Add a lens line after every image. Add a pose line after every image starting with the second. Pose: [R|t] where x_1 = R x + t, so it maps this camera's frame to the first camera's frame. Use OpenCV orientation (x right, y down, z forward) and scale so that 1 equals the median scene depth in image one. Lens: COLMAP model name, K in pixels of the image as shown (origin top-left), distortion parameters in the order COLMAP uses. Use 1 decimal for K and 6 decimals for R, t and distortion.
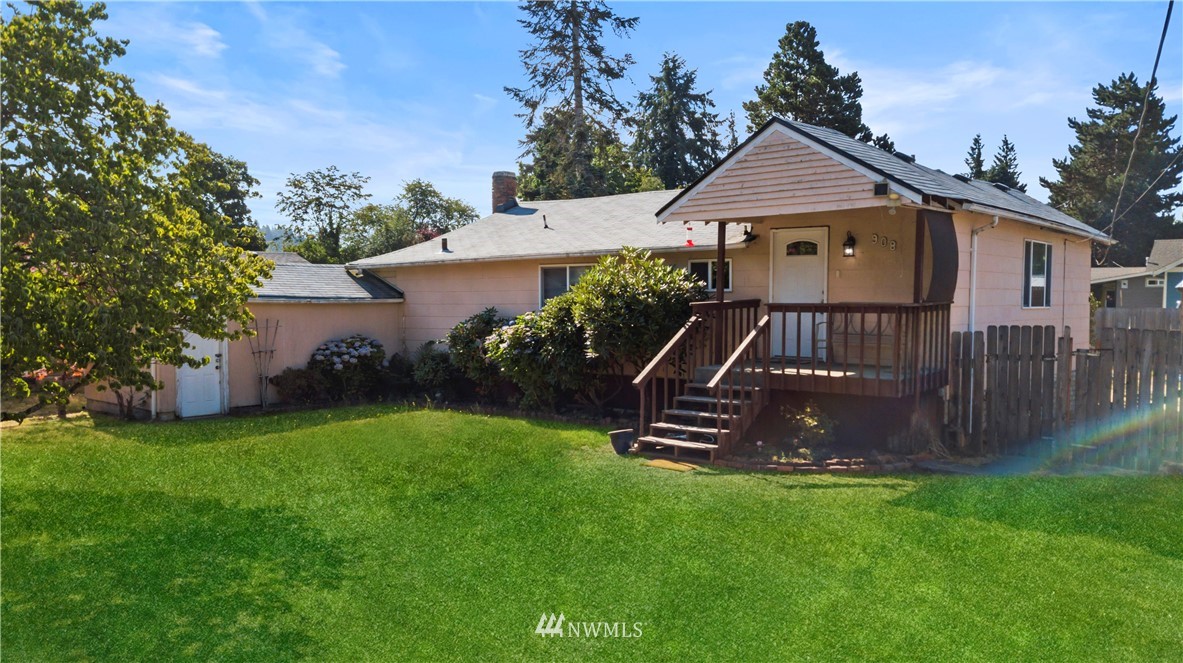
lens RADIAL K [[929.8, 0, 591.5], [0, 929.8, 331.5], [0, 0, 1]] dist [0.048608, 0.004842]
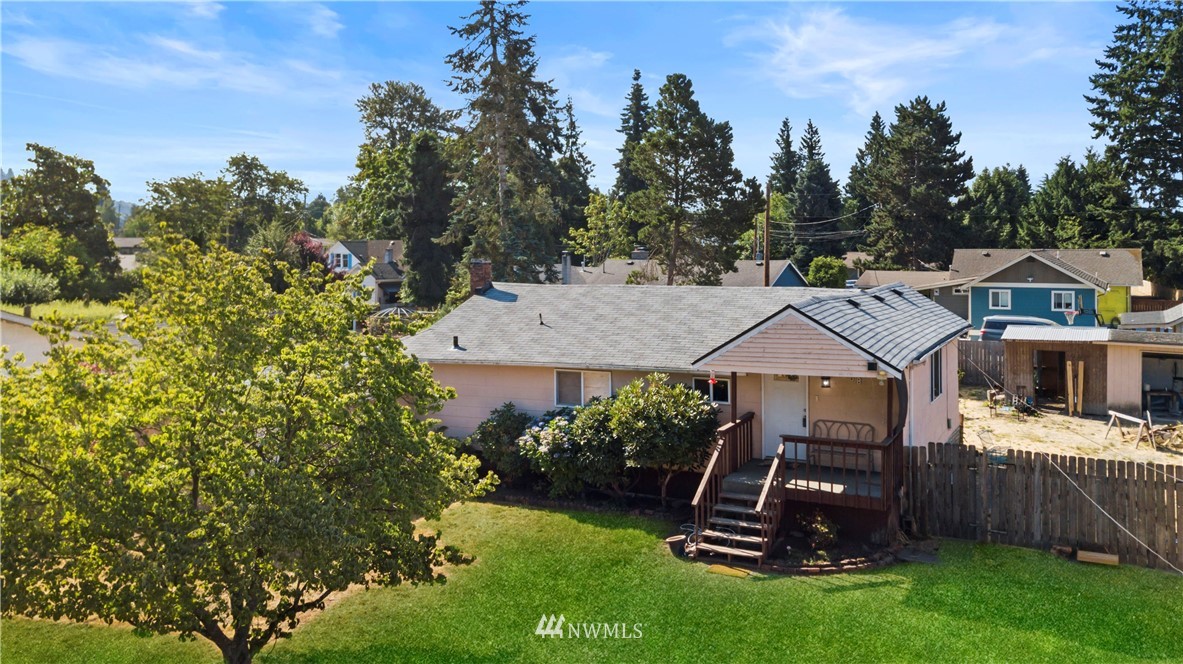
lens RADIAL K [[954.9, 0, 588.9], [0, 954.9, 245.4], [0, 0, 1]] dist [0.052618, -0.006477]
pose [[0.979110, -0.009515, 0.203110, -0.122817], [0.016781, 0.999278, -0.034082, -0.088488], [-0.202639, 0.036778, 0.978563, -0.104832]]
